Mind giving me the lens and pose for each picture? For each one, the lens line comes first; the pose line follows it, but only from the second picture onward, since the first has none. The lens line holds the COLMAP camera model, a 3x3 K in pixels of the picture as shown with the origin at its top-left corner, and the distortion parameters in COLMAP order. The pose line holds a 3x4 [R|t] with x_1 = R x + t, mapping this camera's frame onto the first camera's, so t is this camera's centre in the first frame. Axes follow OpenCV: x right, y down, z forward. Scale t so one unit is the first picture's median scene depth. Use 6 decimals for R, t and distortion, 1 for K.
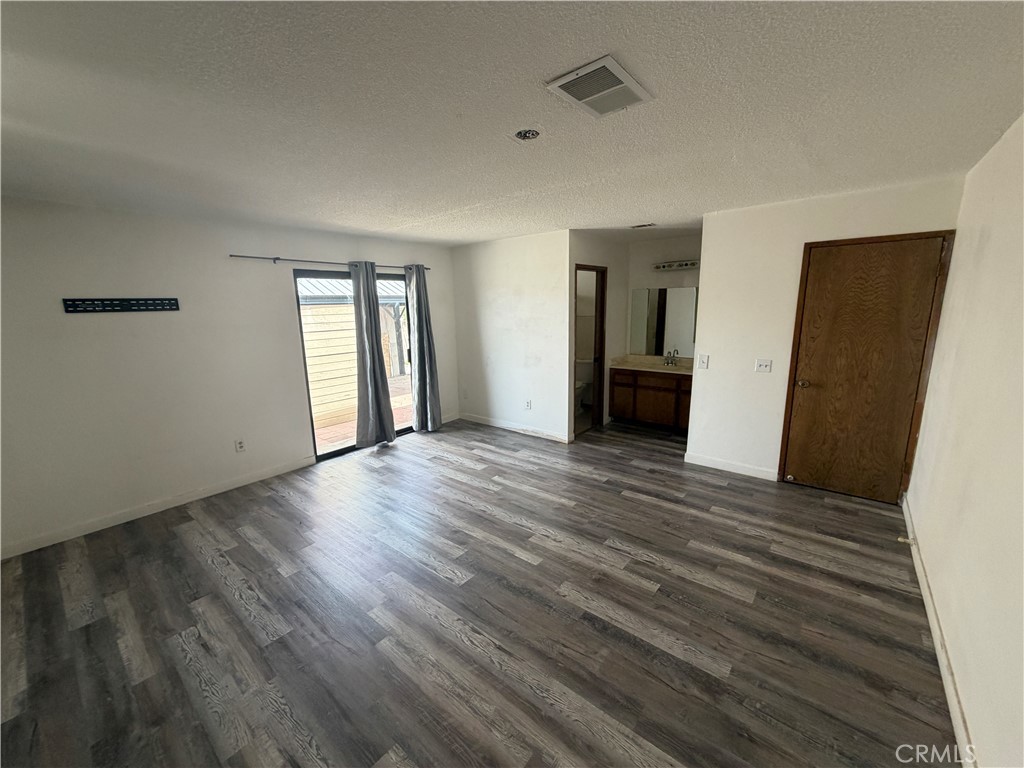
lens RADIAL K [[408.0, 0, 510.3], [0, 408.0, 384.8], [0, 0, 1]] dist [0.004257, 0.000226]
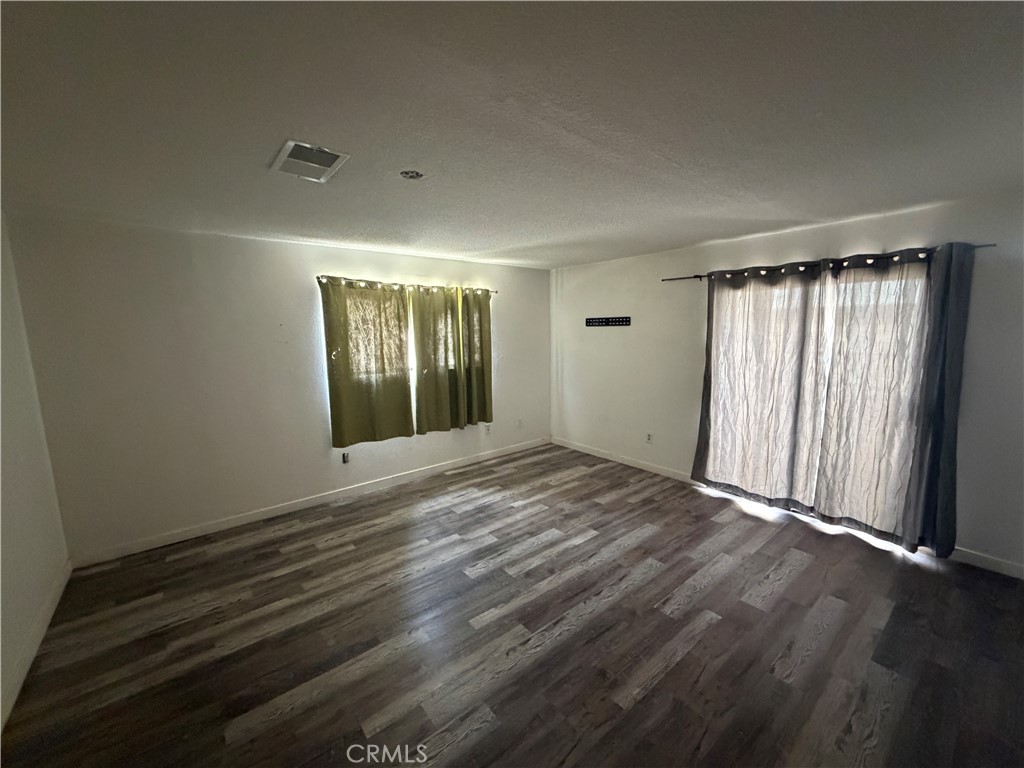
lens RADIAL K [[408.0, 0, 506.9], [0, 408.0, 385.3], [0, 0, 1]] dist [0.004257, 0.000226]
pose [[-0.194993, 0.162768, -0.967204, 0.739076], [-0.170890, 0.965412, 0.196918, -0.218093], [0.965803, 0.203683, -0.160433, 1.005377]]
